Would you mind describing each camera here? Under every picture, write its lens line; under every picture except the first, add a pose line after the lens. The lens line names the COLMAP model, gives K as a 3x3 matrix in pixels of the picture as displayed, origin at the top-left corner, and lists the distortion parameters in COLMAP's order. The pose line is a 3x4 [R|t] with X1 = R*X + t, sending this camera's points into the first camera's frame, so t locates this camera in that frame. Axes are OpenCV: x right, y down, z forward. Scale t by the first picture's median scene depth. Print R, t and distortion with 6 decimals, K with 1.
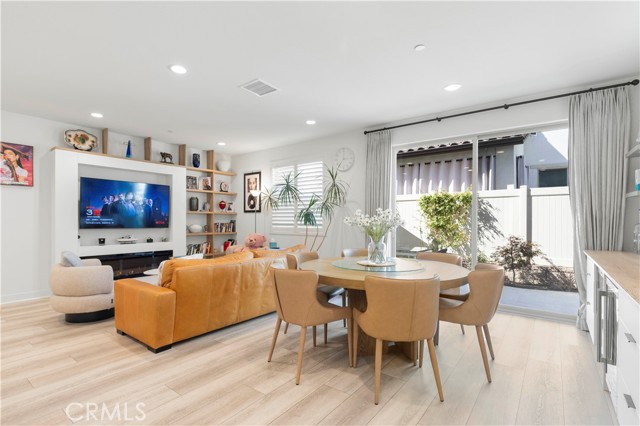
lens RADIAL K [[309.4, 0, 317.2], [0, 309.4, 220.2], [0, 0, 1]] dist [-0.004029, 0.001163]
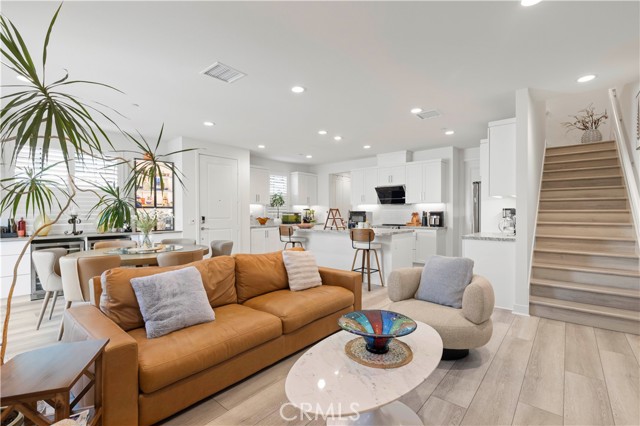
lens RADIAL K [[288.5, 0, 322.2], [0, 288.5, 215.1], [0, 0, 1]] dist [0.005055, -0.003639]
pose [[-0.998998, -0.002102, 0.044712, -0.324484], [-0.001620, 0.999940, 0.010818, -0.009989], [-0.044732, 0.010735, -0.998941, 1.153466]]
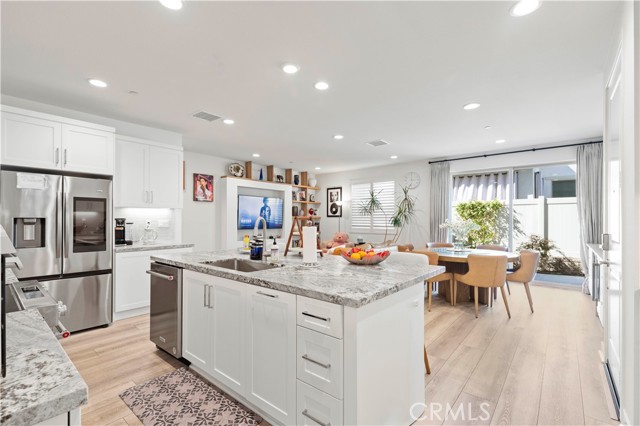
lens RADIAL K [[288.5, 0, 319.2], [0, 288.5, 219.0], [0, 0, 1]] dist [0.005055, -0.003639]
pose [[0.998899, -0.001181, -0.046896, -0.263792], [0.001045, 0.999995, -0.002917, -0.015482], [0.046899, 0.002865, 0.998896, -0.328636]]
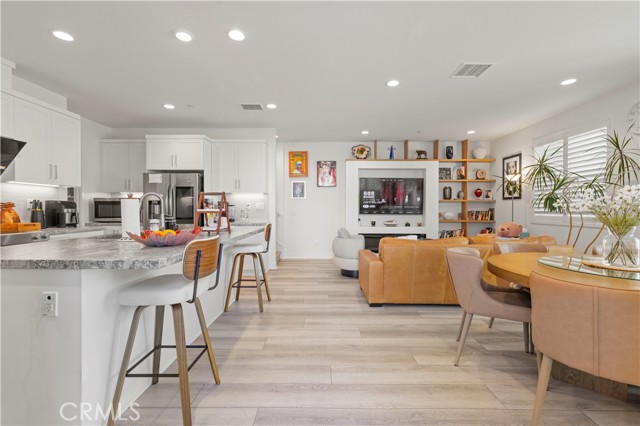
lens RADIAL K [[288.5, 0, 318.7], [0, 288.5, 211.7], [0, 0, 1]] dist [0.005055, -0.003639]
pose [[0.597881, 0.004380, -0.801573, 0.161815], [-0.000261, 0.999986, 0.005269, 0.008282], [0.801585, -0.002941, 0.597874, 0.042881]]
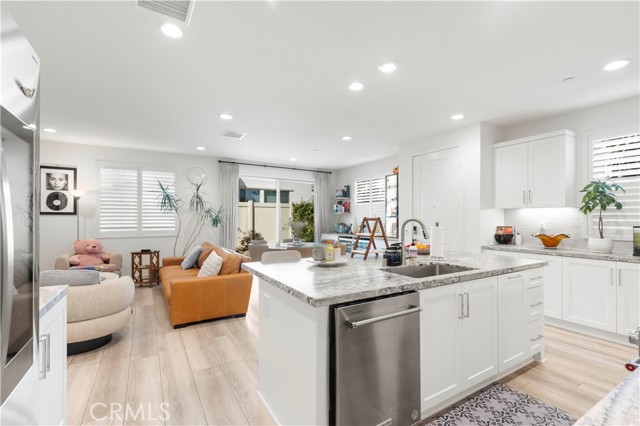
lens RADIAL K [[288.5, 0, 317.3], [0, 288.5, 218.0], [0, 0, 1]] dist [0.005055, -0.003639]
pose [[0.371096, -0.000764, 0.928594, -0.816412], [-0.000098, 1.000000, 0.000862, -0.020731], [-0.928594, -0.000411, 0.371096, 0.080640]]
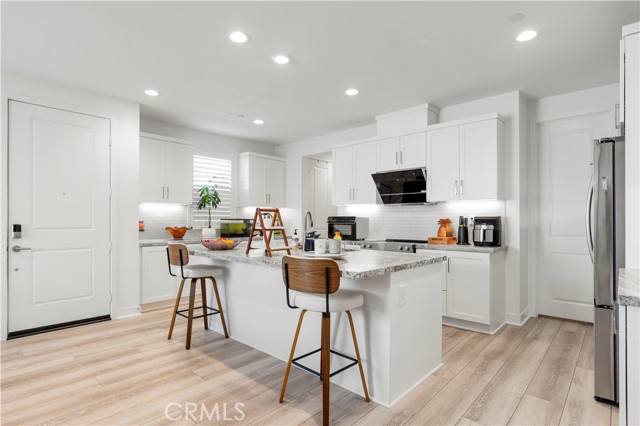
lens RADIAL K [[331.1, 0, 322.2], [0, 331.1, 218.7], [0, 0, 1]] dist [-0.012598, 0.001193]
pose [[-0.997190, -0.004176, 0.074804, -0.441622], [-0.004502, 0.999981, -0.004201, -0.003777], [-0.074785, -0.004526, -0.997189, 0.679851]]
